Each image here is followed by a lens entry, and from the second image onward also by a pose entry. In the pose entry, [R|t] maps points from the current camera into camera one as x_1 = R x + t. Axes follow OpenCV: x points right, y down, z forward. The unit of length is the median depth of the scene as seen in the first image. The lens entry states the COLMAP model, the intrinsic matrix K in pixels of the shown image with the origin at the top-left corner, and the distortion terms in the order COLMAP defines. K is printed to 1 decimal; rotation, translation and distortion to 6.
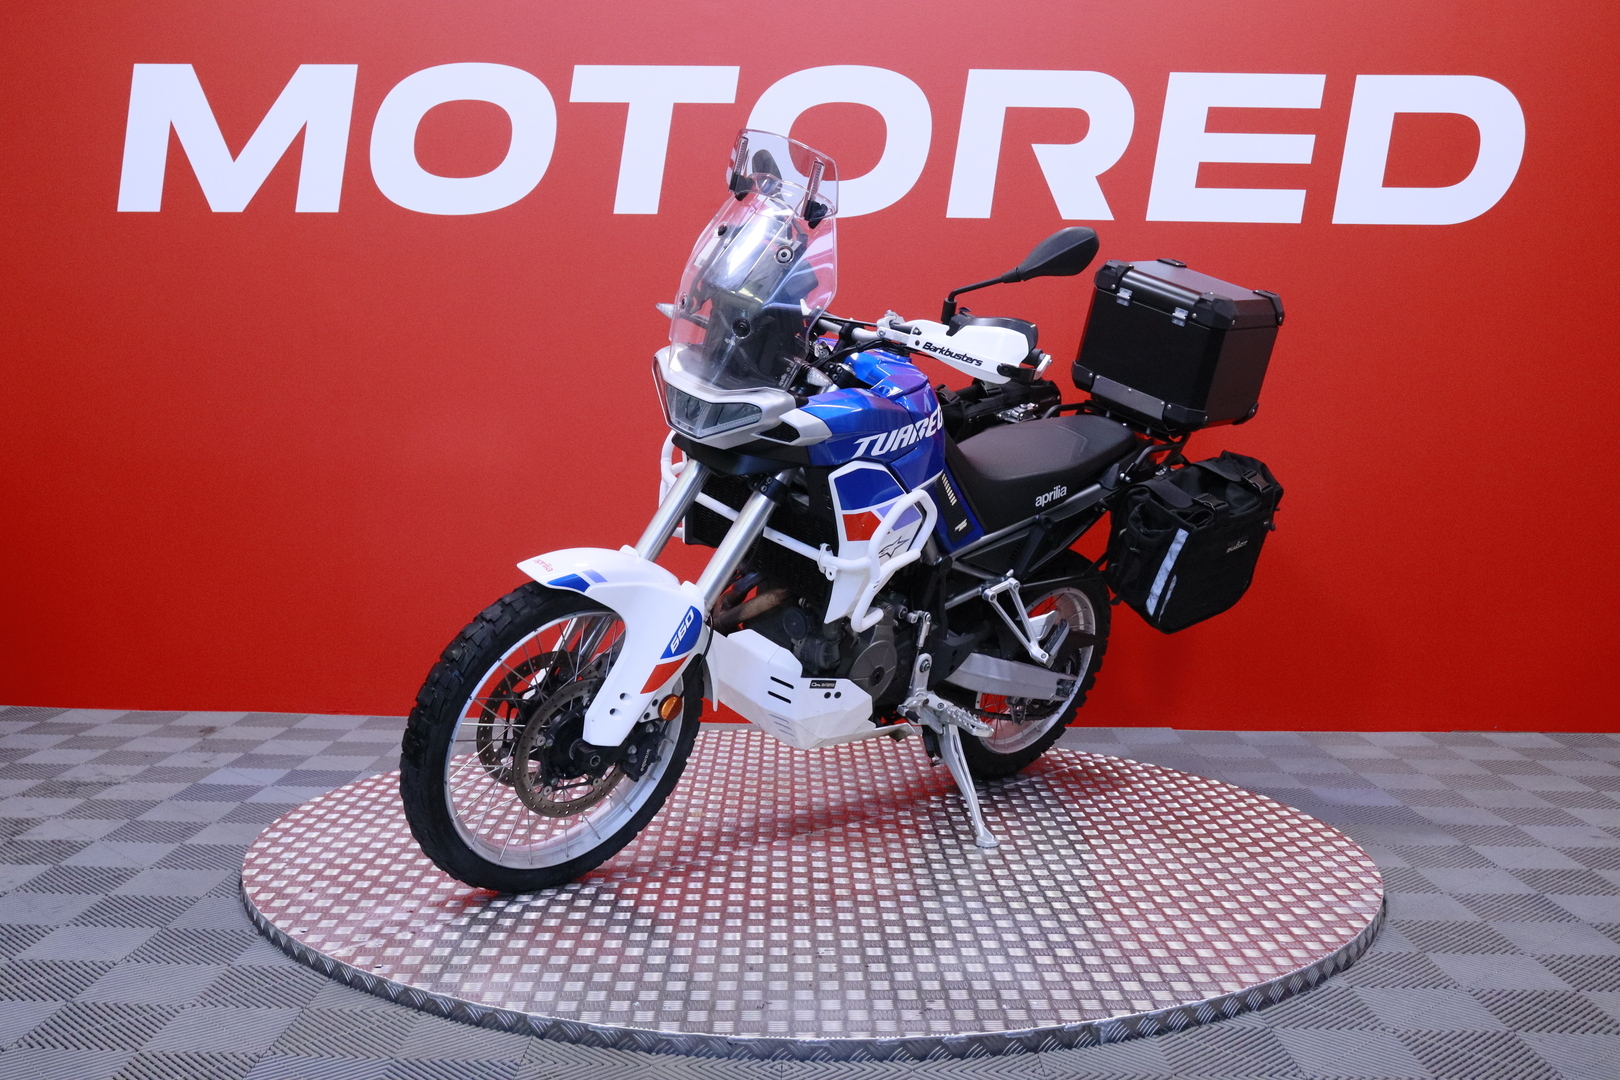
lens RADIAL K [[1715.1, 0, 810.0], [0, 1715.1, 540.0], [0, 0, 1]] dist [-0.065456, 0.027809]
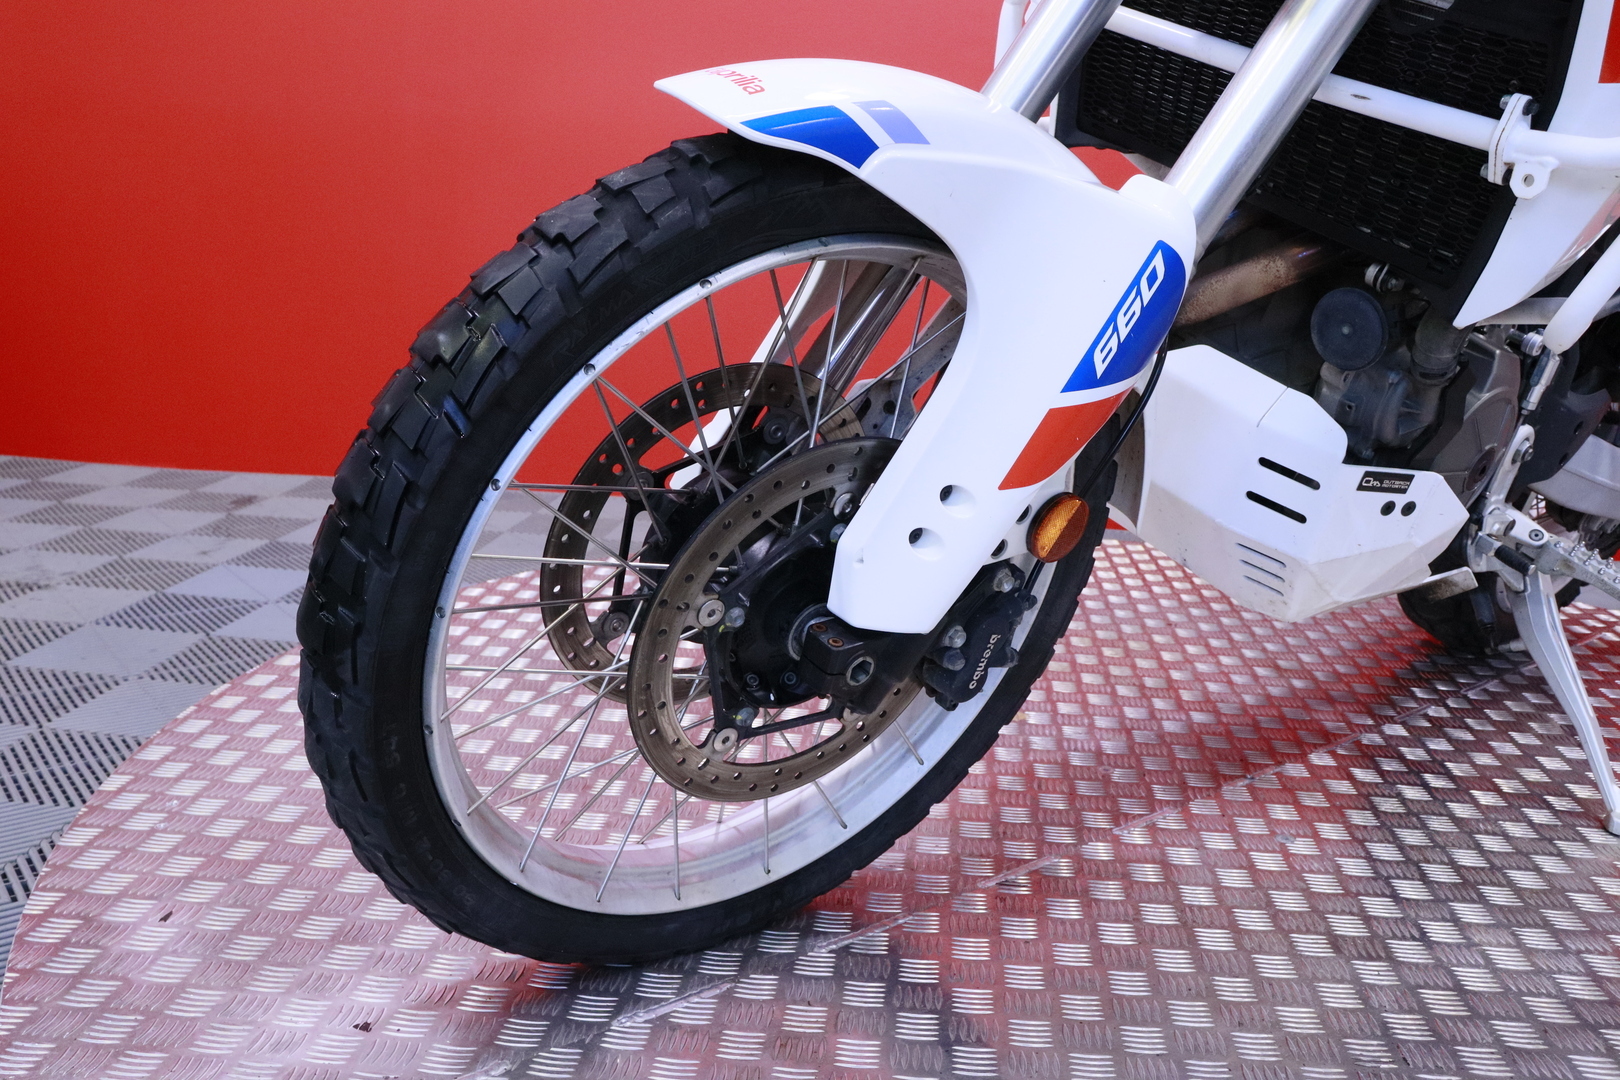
lens RADIAL K [[1458.2, 0, 811.8], [0, 1458.2, 547.5], [0, 0, 1]] dist [-0.168965, 0.237342]
pose [[0.994867, 0.049797, -0.088092, -0.108264], [-0.036791, 0.988959, 0.143550, 0.059300], [0.094268, -0.139573, 0.985714, 0.691280]]
